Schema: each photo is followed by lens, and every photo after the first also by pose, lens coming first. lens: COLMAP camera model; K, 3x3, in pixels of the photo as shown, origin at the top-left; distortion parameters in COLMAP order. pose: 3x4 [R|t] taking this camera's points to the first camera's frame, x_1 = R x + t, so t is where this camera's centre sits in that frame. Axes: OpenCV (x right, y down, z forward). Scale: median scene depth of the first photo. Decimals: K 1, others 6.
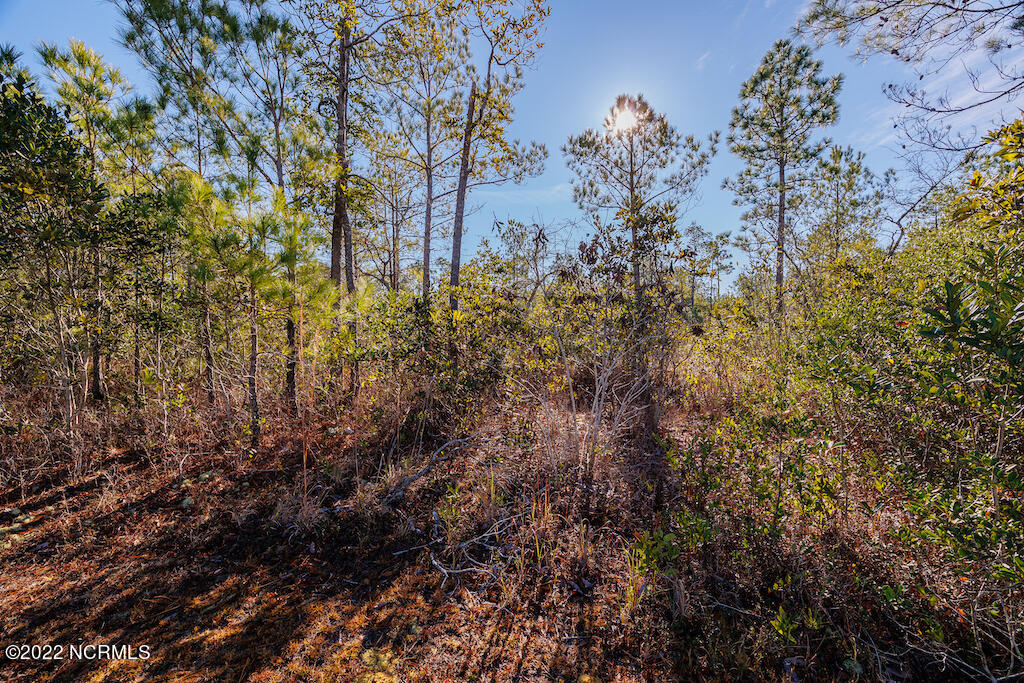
lens RADIAL K [[422.0, 0, 509.5], [0, 422.0, 338.8], [0, 0, 1]] dist [0.009906, 0.000074]
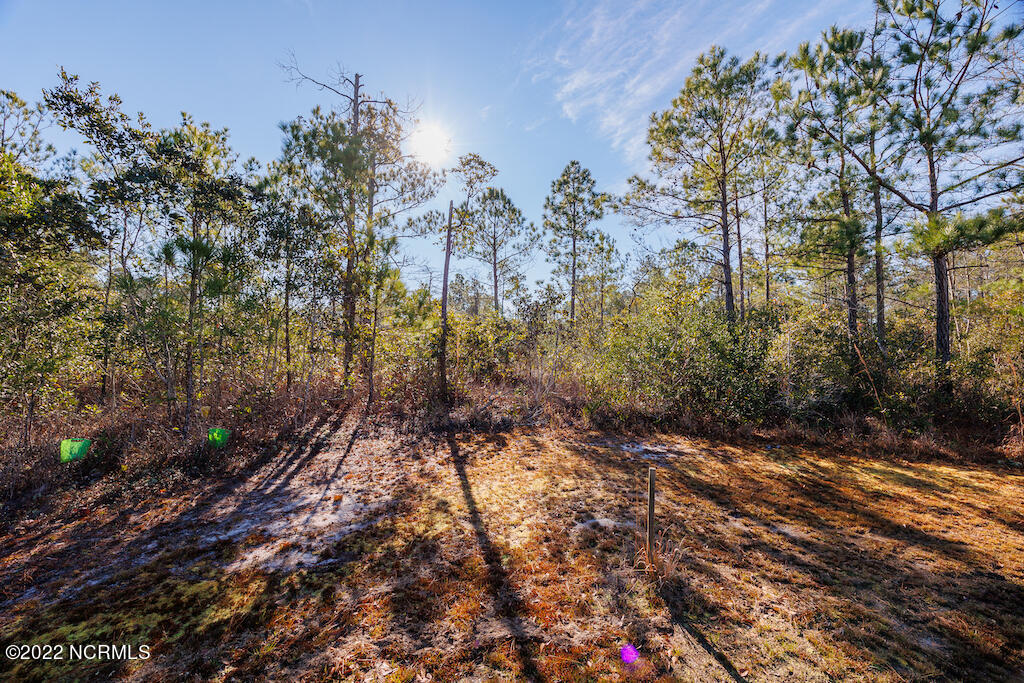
lens RADIAL K [[422.0, 0, 513.6], [0, 422.0, 346.9], [0, 0, 1]] dist [0.009906, 0.000074]
pose [[0.883433, 0.010807, 0.468433, -0.256175], [-0.005356, 0.999902, -0.012967, -0.006701], [-0.468527, 0.008947, 0.883404, -0.233225]]
